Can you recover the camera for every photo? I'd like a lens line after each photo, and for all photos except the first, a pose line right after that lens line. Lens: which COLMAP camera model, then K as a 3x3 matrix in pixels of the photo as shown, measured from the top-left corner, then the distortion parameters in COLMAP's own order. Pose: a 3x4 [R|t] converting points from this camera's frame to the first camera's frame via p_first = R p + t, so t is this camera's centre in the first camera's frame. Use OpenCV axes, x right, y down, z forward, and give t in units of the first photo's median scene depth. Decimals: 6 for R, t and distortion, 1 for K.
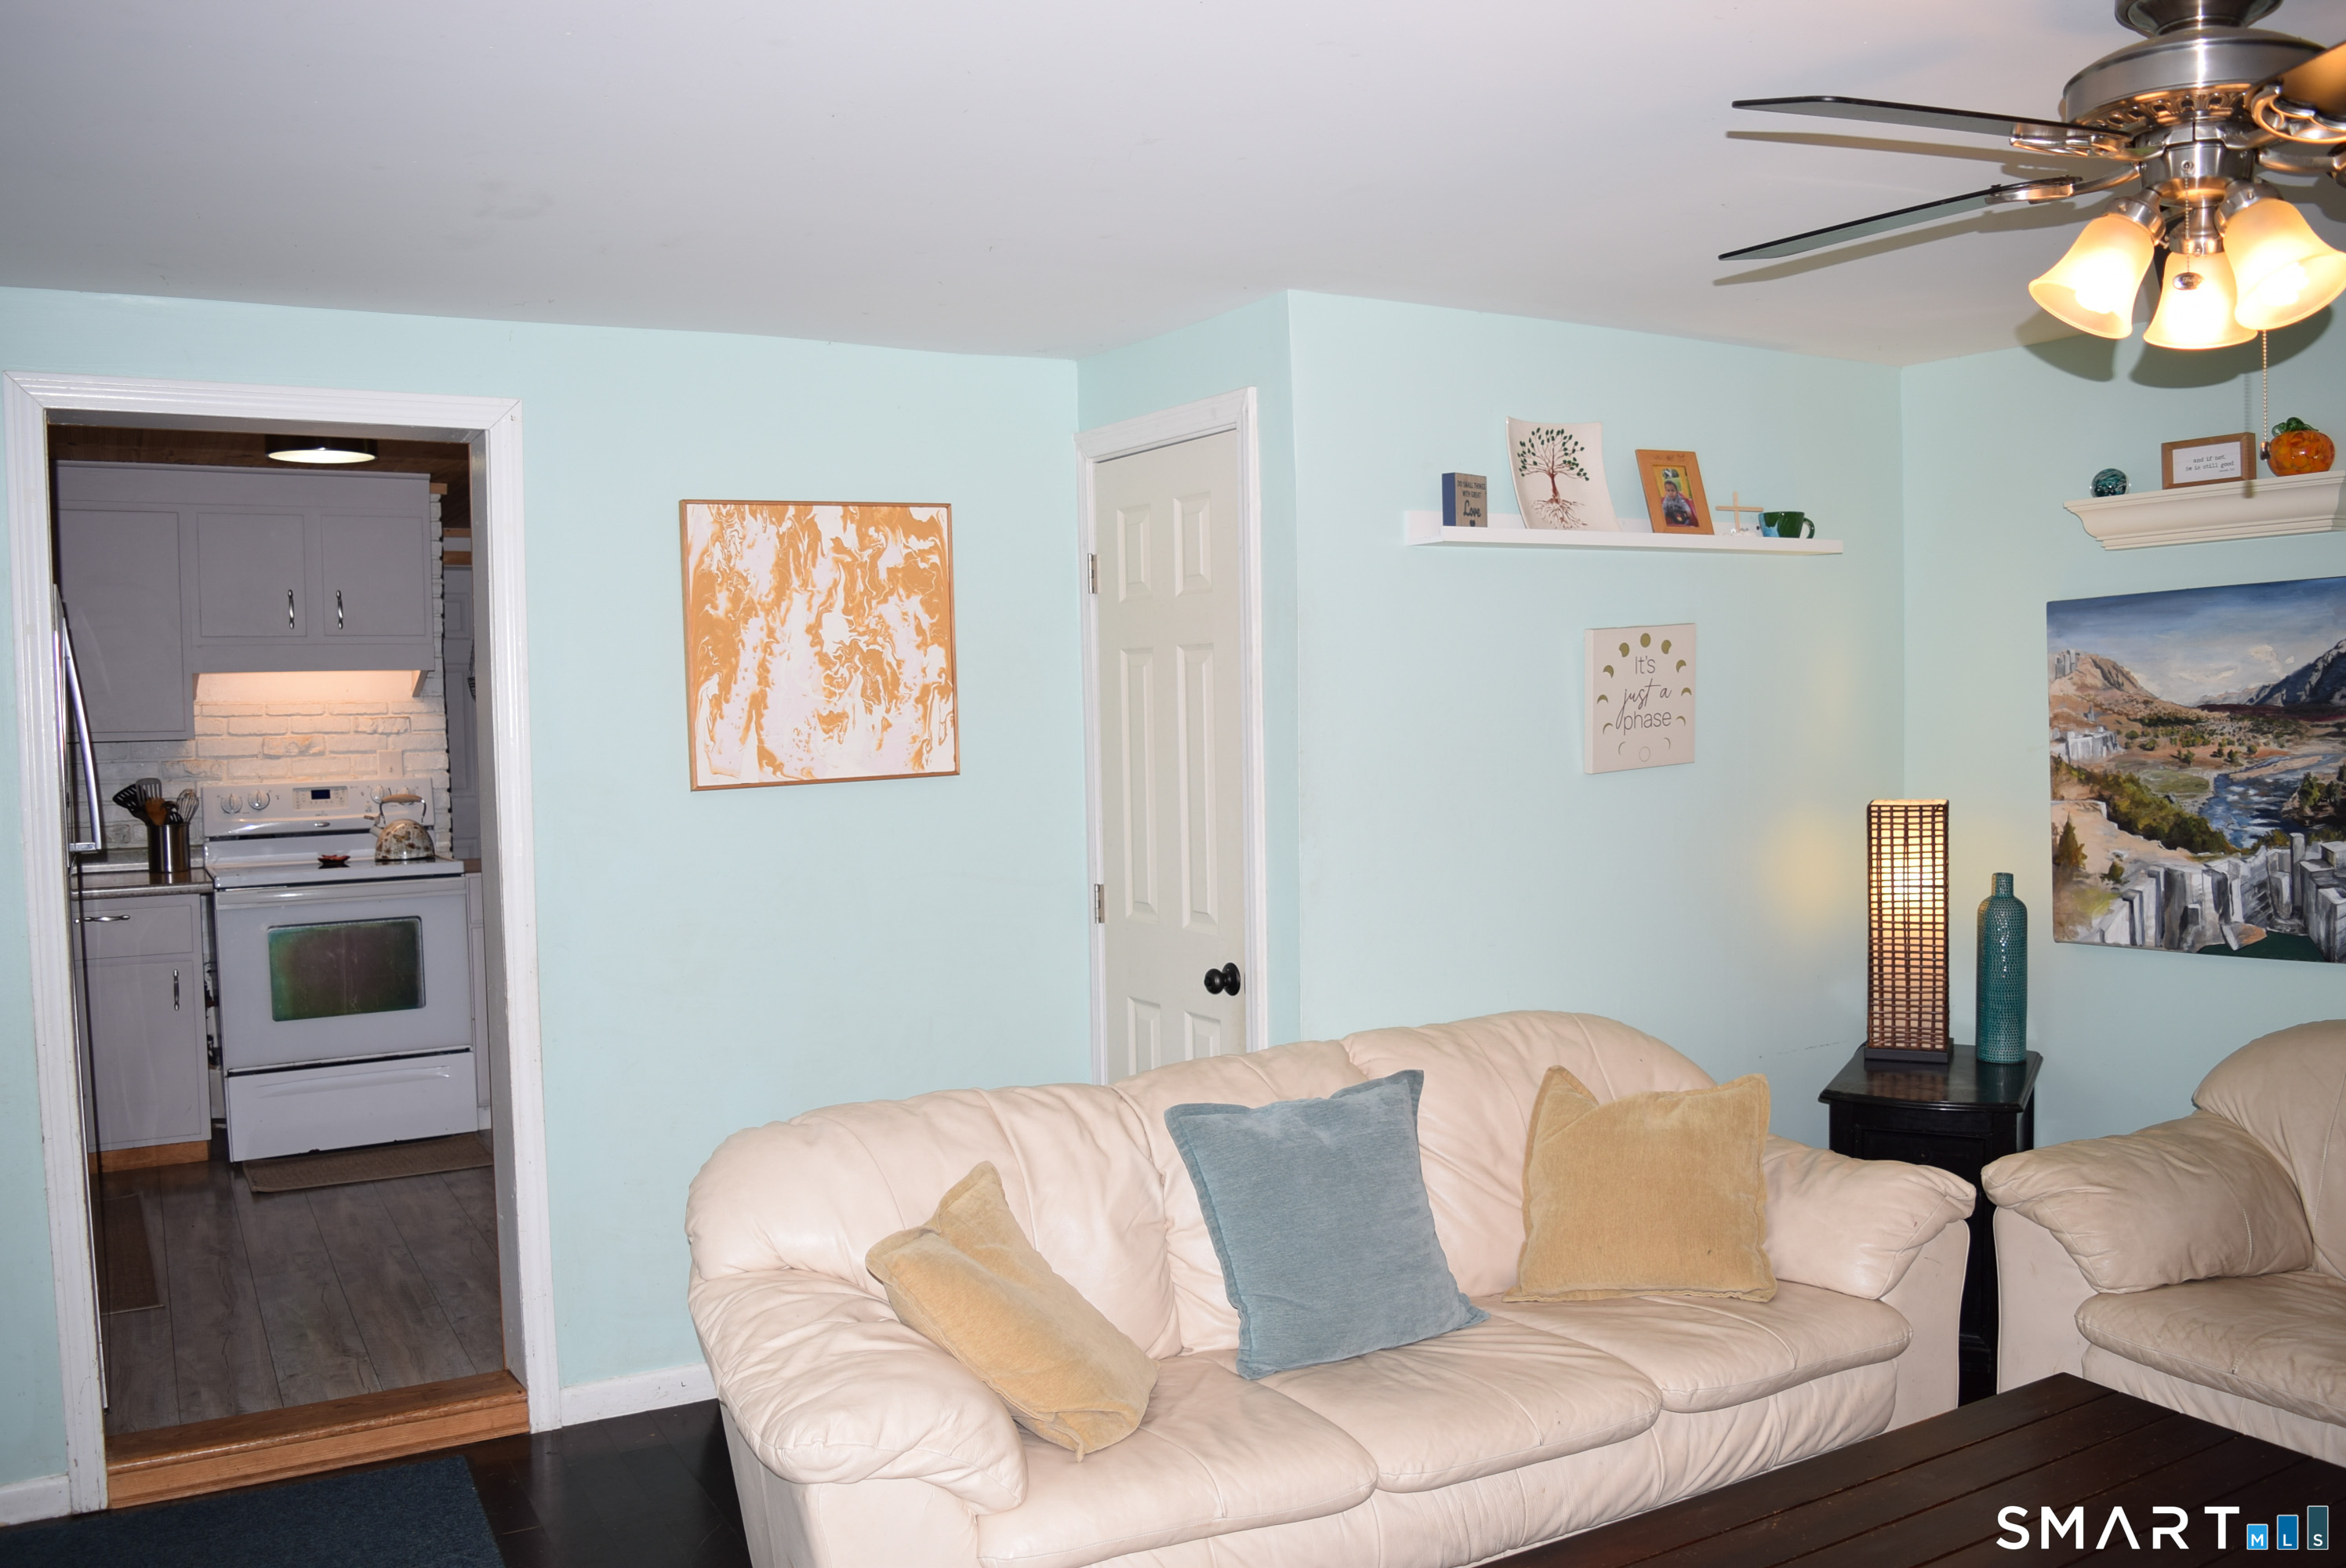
lens RADIAL K [[1869.6, 0, 1170.3], [0, 1869.6, 786.9], [0, 0, 1]] dist [-0.013116, -0.006375]
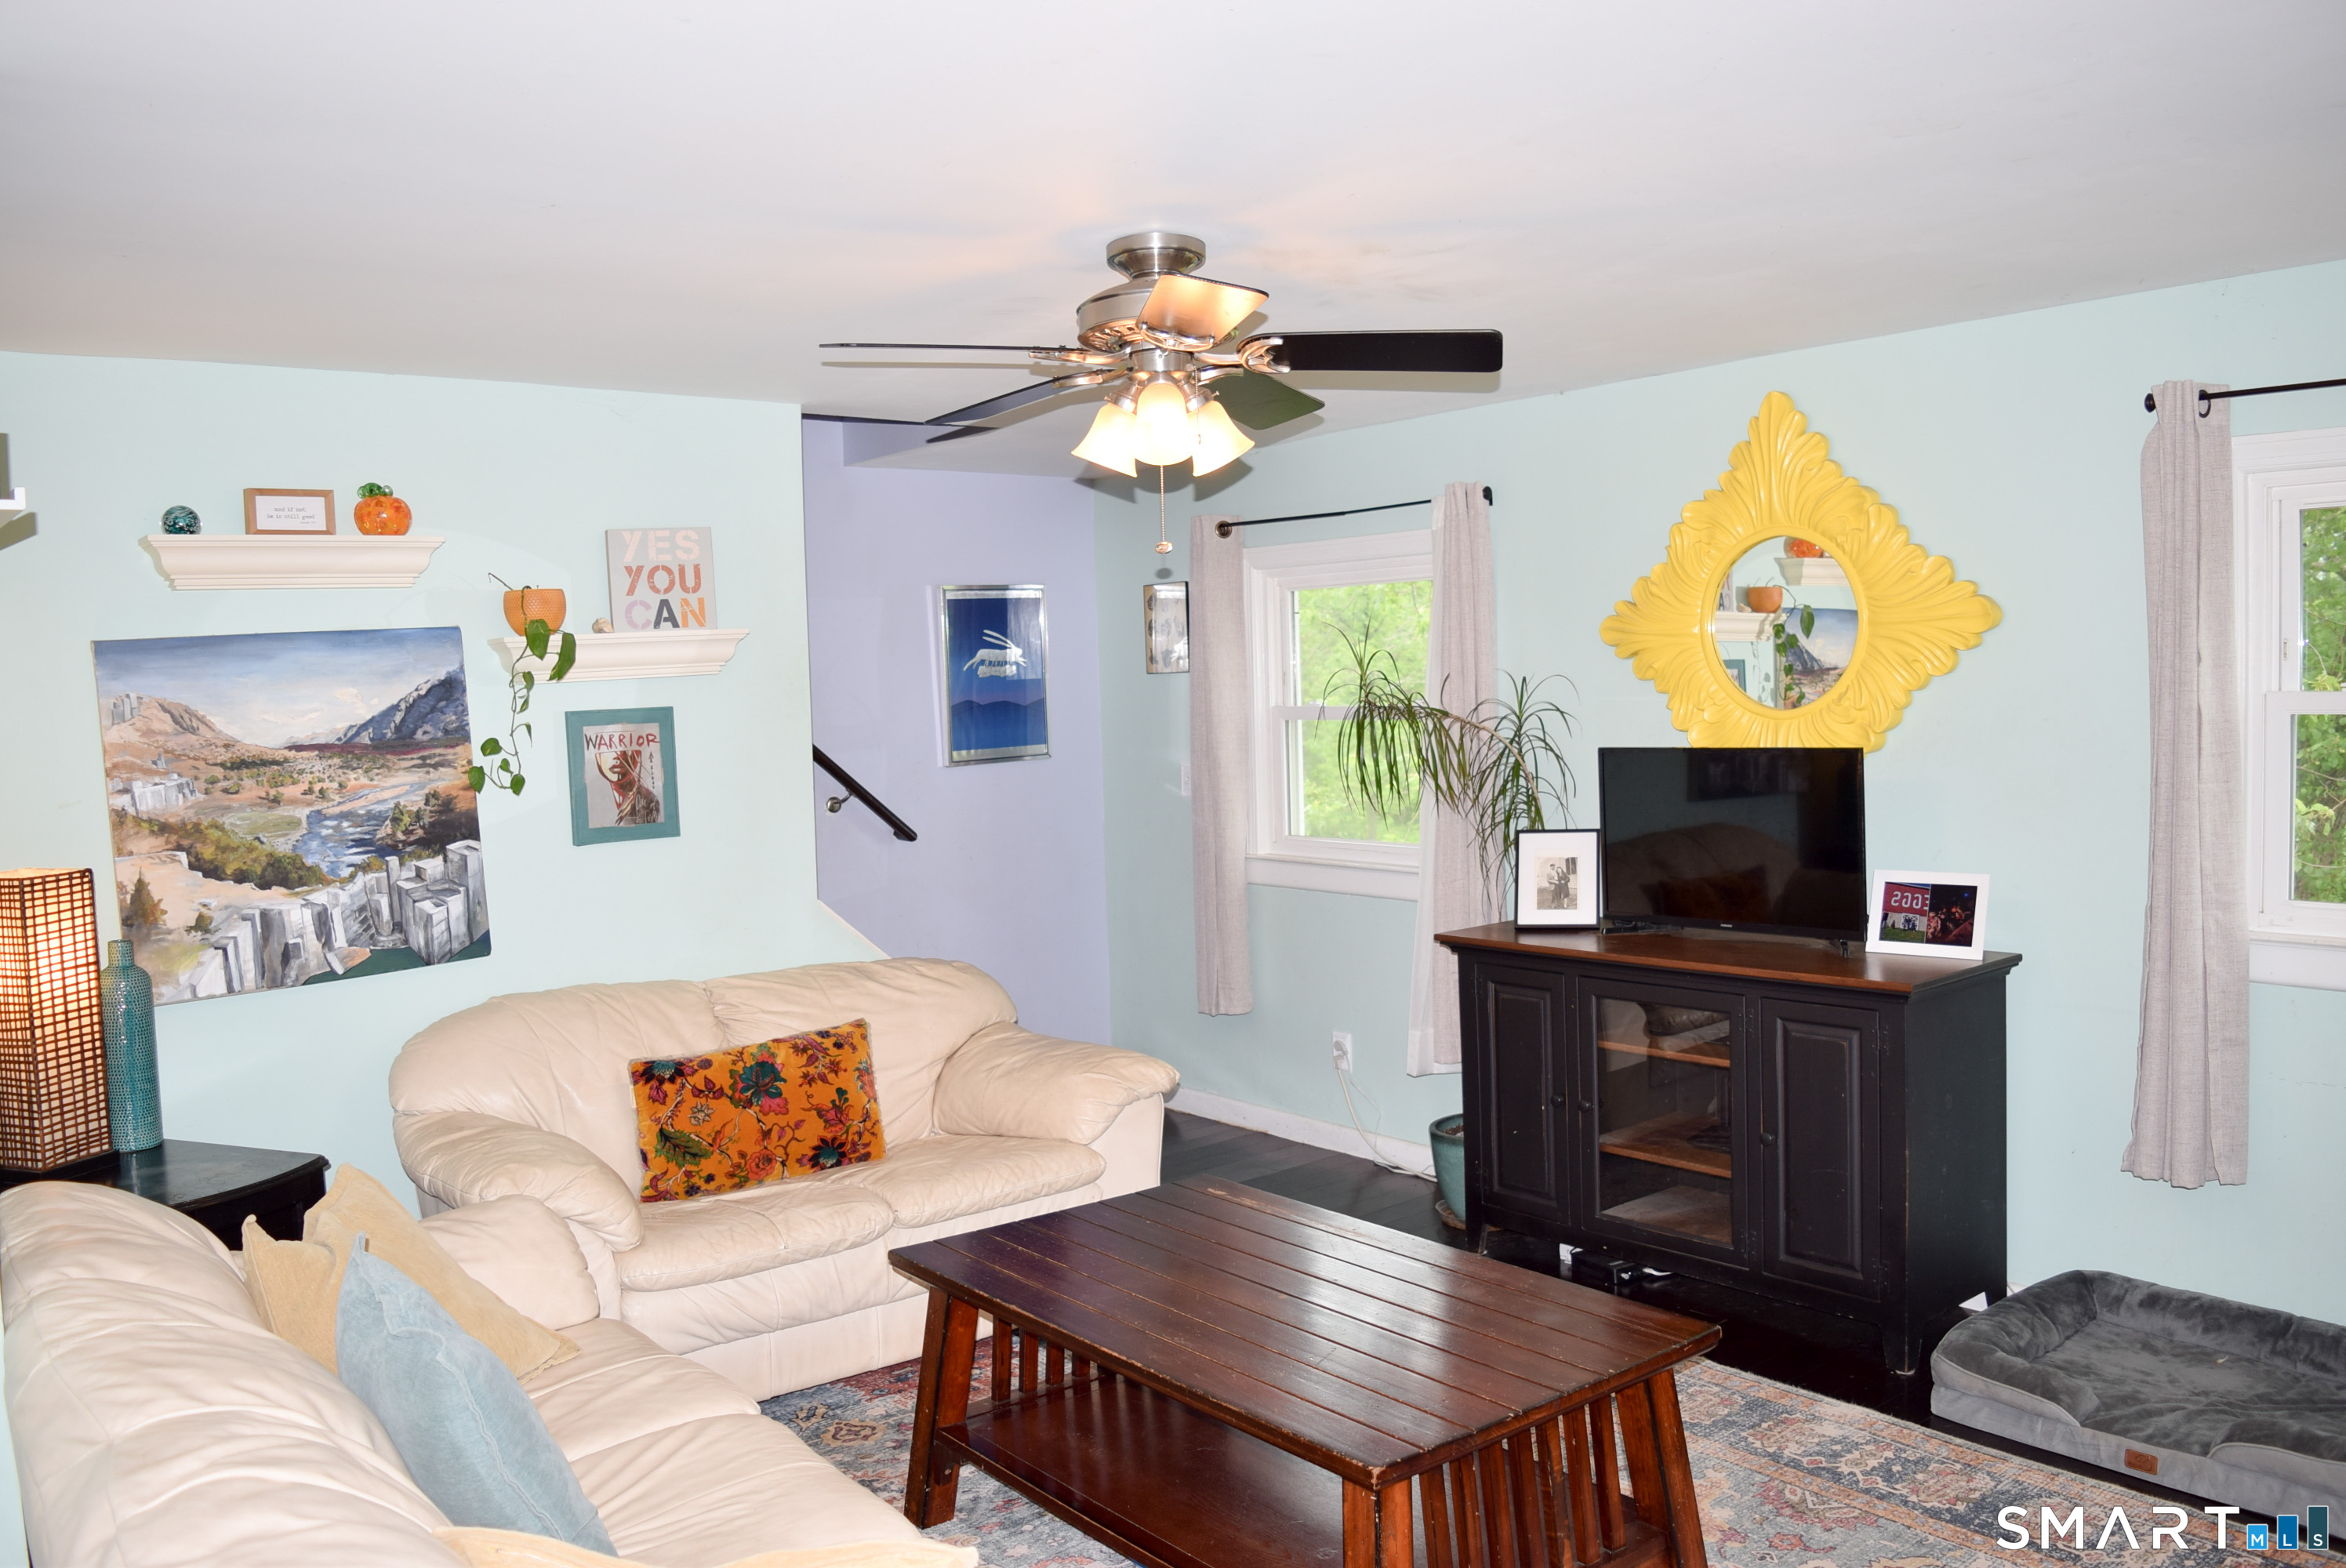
lens RADIAL K [[1869.6, 0, 1170.3], [0, 1869.6, 787.1], [0, 0, 1]] dist [-0.013116, -0.006375]
pose [[-0.106592, -0.032280, 0.993779, -0.525846], [0.088953, 0.995156, 0.041866, -0.020802], [-0.990316, 0.092862, -0.103204, 0.619440]]
